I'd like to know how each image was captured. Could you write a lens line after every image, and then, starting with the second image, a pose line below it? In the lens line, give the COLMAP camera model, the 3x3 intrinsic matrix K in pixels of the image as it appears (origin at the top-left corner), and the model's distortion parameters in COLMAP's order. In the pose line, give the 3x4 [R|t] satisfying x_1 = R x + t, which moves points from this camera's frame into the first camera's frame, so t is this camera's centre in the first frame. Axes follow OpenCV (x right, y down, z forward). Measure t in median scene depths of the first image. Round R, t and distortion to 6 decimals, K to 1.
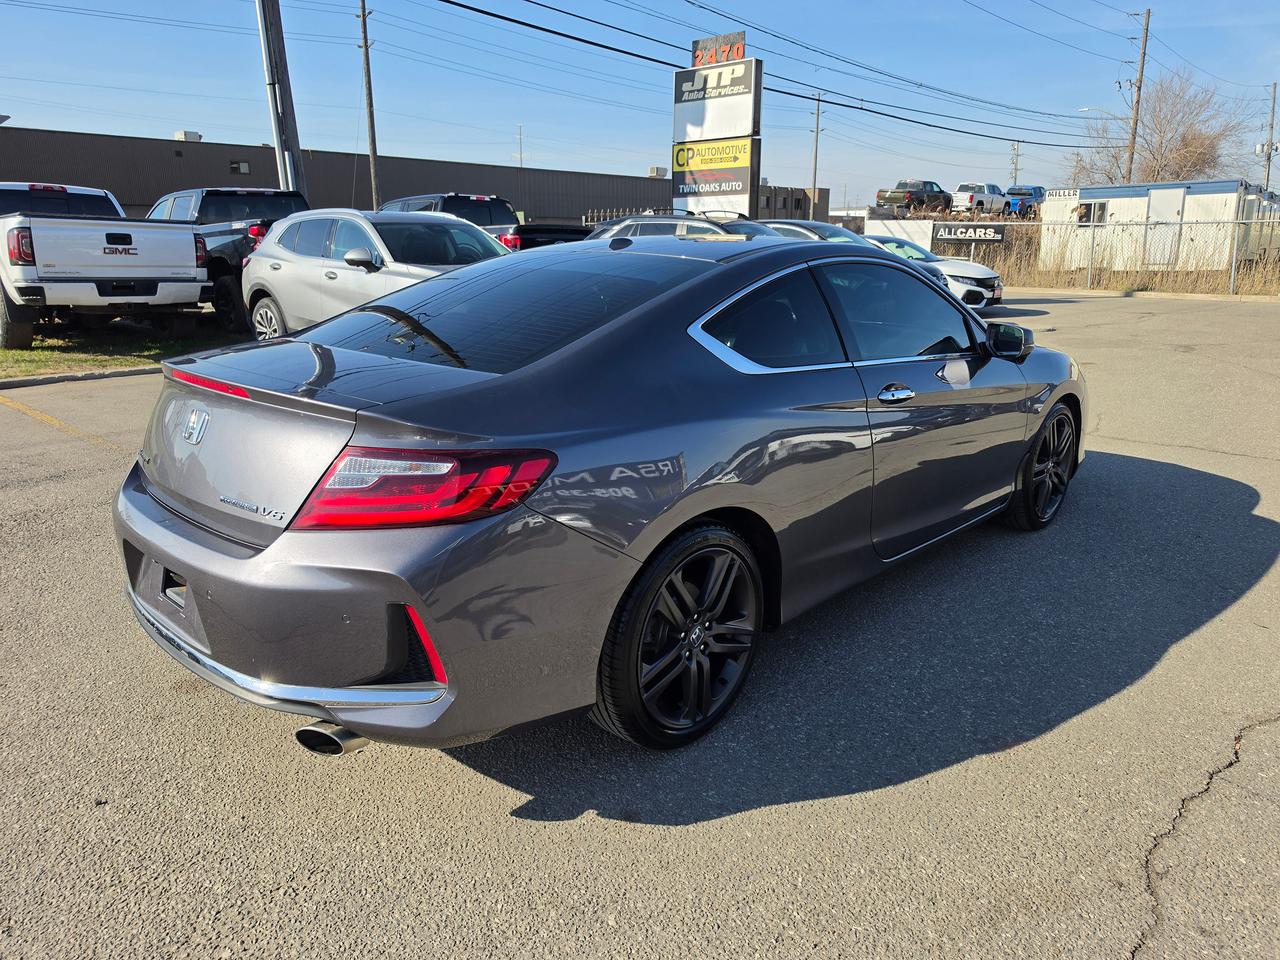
lens RADIAL K [[897.6, 0, 621.9], [0, 897.6, 478.5], [0, 0, 1]] dist [0.088608, -0.094770]
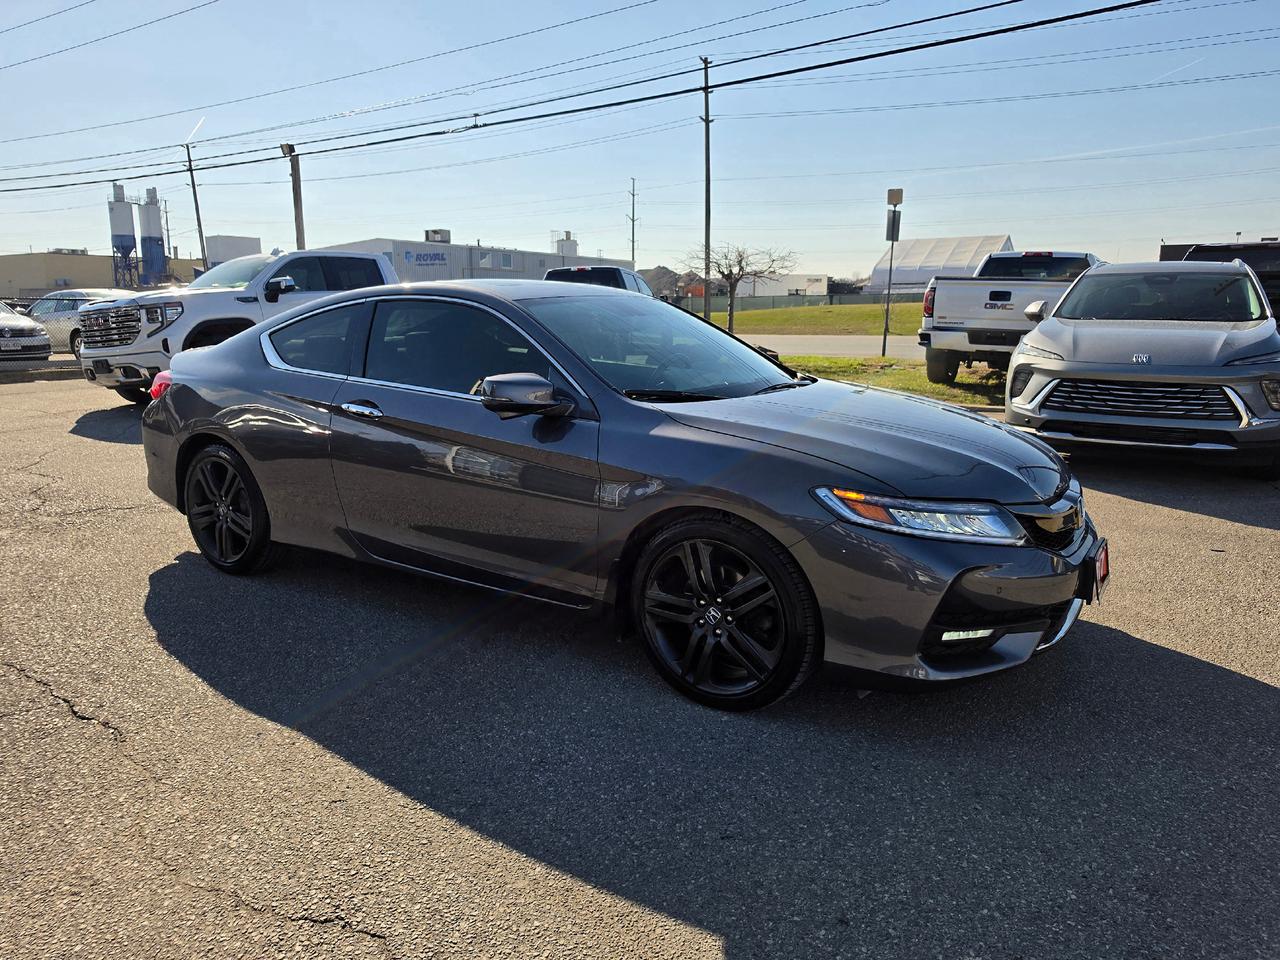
lens RADIAL K [[889.4, 0, 640.0], [0, 889.4, 480.0], [0, 0, 1]] dist [0.116813, -0.186245]
pose [[0.162573, 0.193081, -0.967621, 0.483485], [-0.254165, 0.955768, 0.148013, -0.086959], [0.953399, 0.221872, 0.204456, 0.360592]]
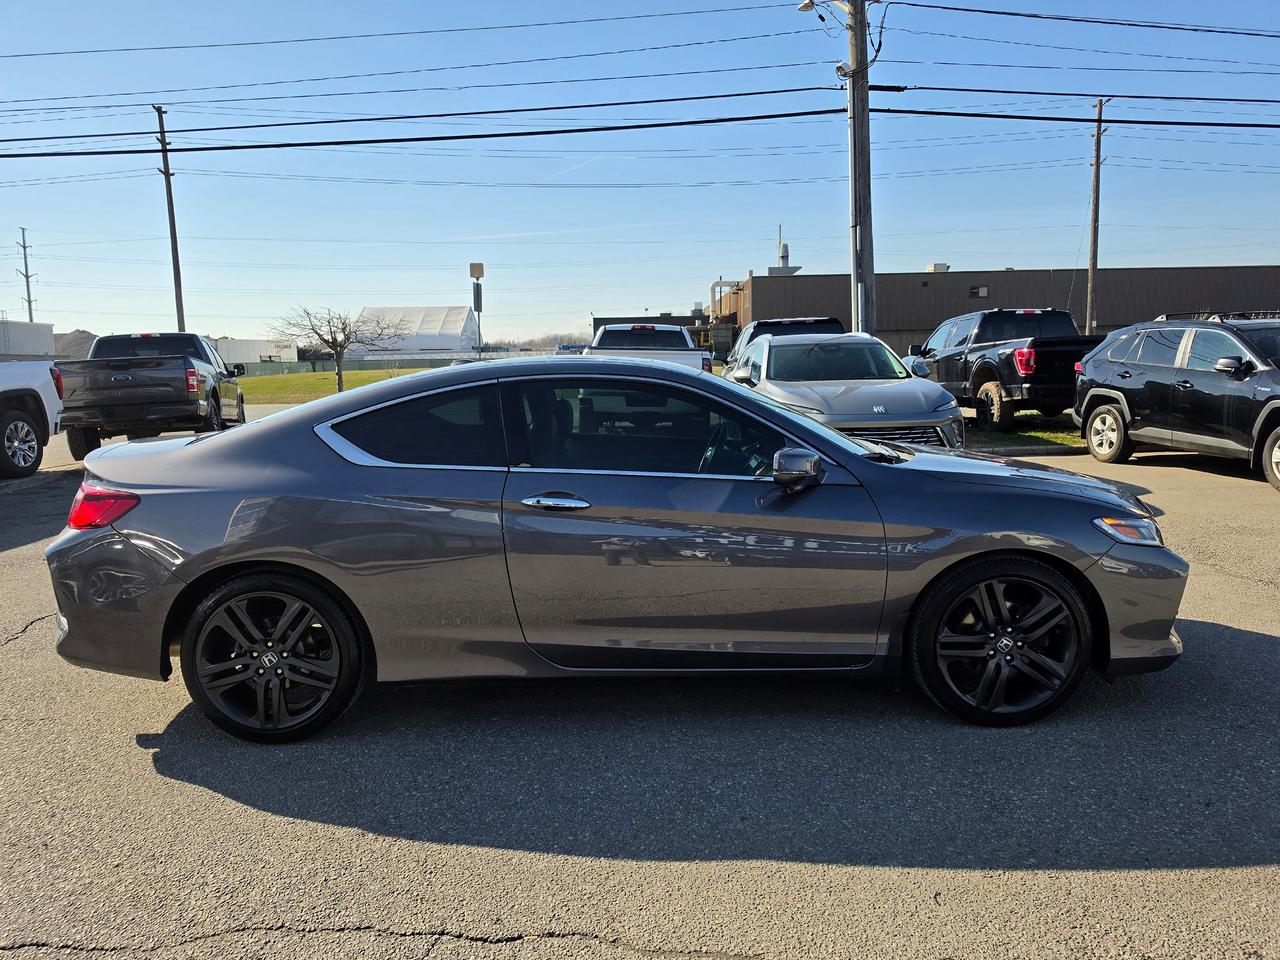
lens RADIAL K [[889.4, 0, 640.0], [0, 889.4, 480.0], [0, 0, 1]] dist [0.116813, -0.186245]
pose [[0.690172, 0.082712, -0.718902, 0.353599], [-0.168750, 0.984453, -0.048742, -0.027391], [0.703694, 0.154956, 0.693400, 0.111899]]
